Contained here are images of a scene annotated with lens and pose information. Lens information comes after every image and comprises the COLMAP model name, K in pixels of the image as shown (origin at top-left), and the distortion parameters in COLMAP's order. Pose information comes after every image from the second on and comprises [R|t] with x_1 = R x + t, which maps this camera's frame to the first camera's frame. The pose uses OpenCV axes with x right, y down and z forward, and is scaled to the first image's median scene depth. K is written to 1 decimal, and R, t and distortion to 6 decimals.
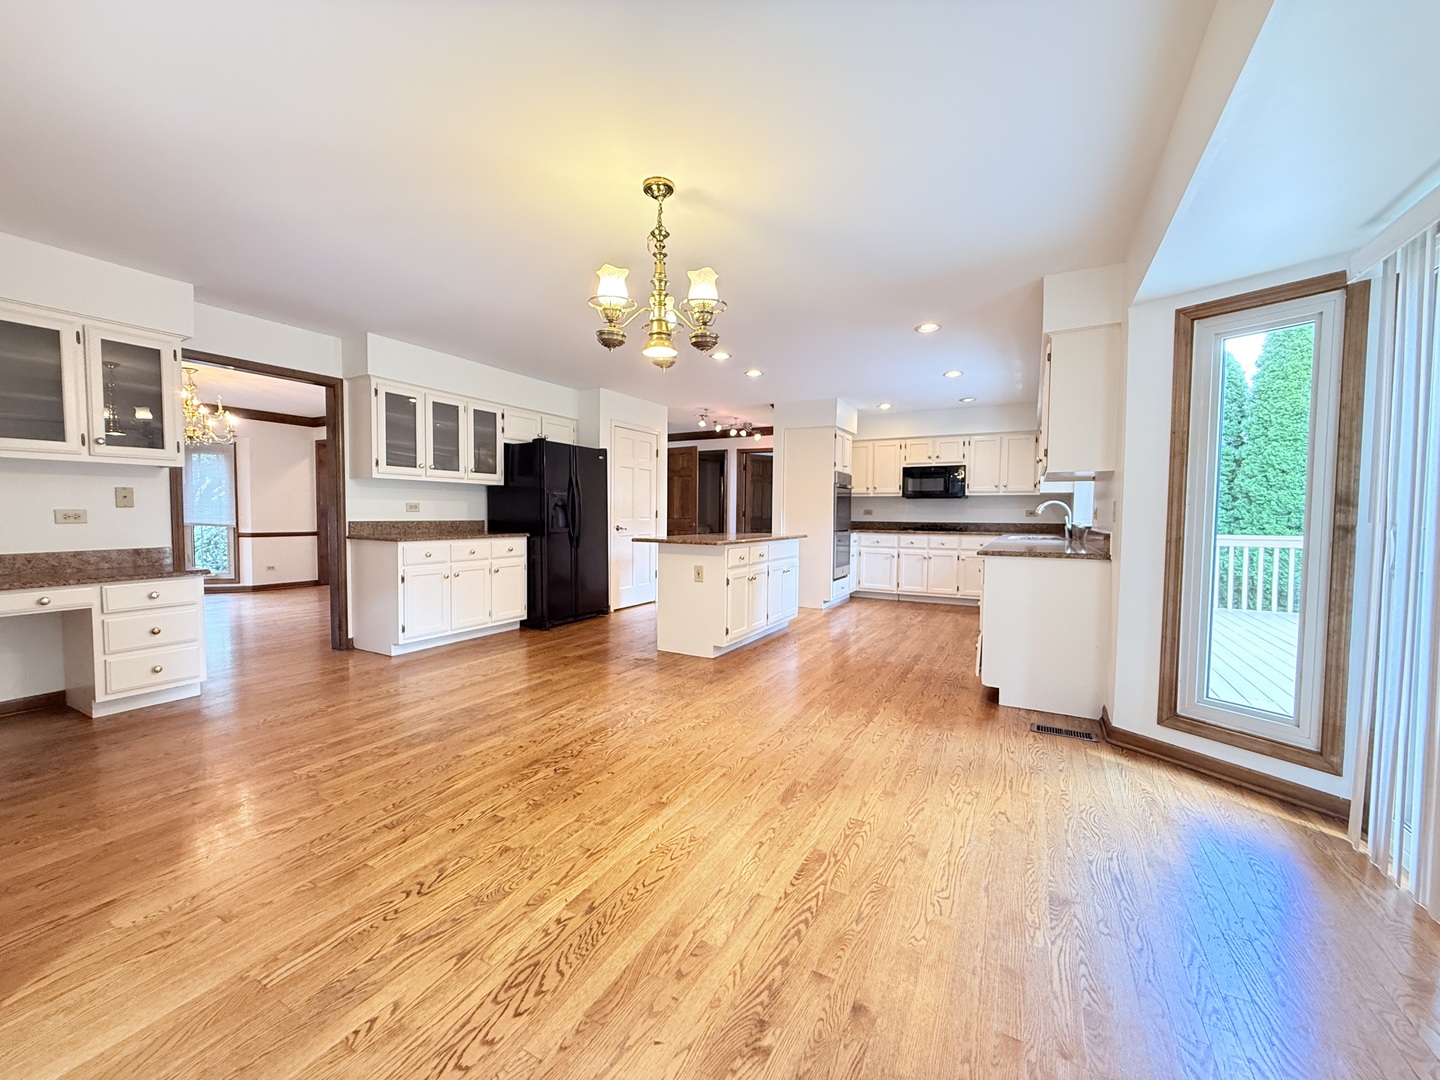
lens RADIAL K [[577.7, 0, 717.5], [0, 577.7, 536.4], [0, 0, 1]] dist [0.004767, 0.000154]
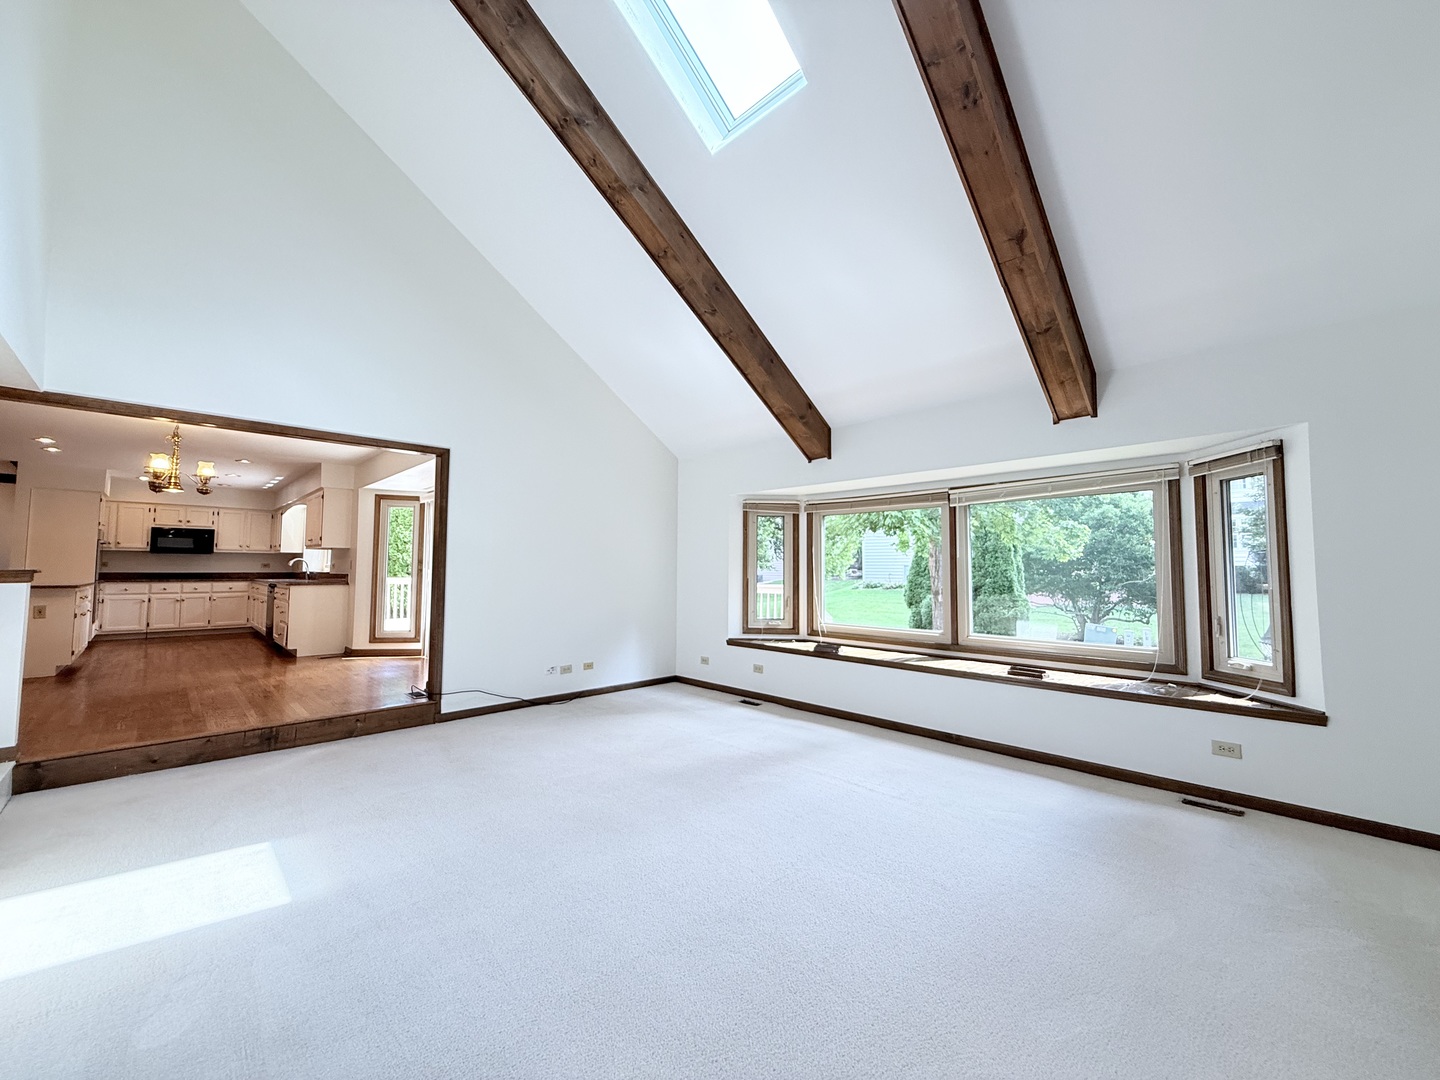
lens RADIAL K [[577.7, 0, 707.4], [0, 577.7, 541.0], [0, 0, 1]] dist [0.004767, 0.000154]
pose [[0.310918, 0.043313, 0.949449, -0.507033], [0.034776, 0.997774, -0.056906, 0.020119], [-0.949800, 0.050711, 0.308719, -0.515670]]
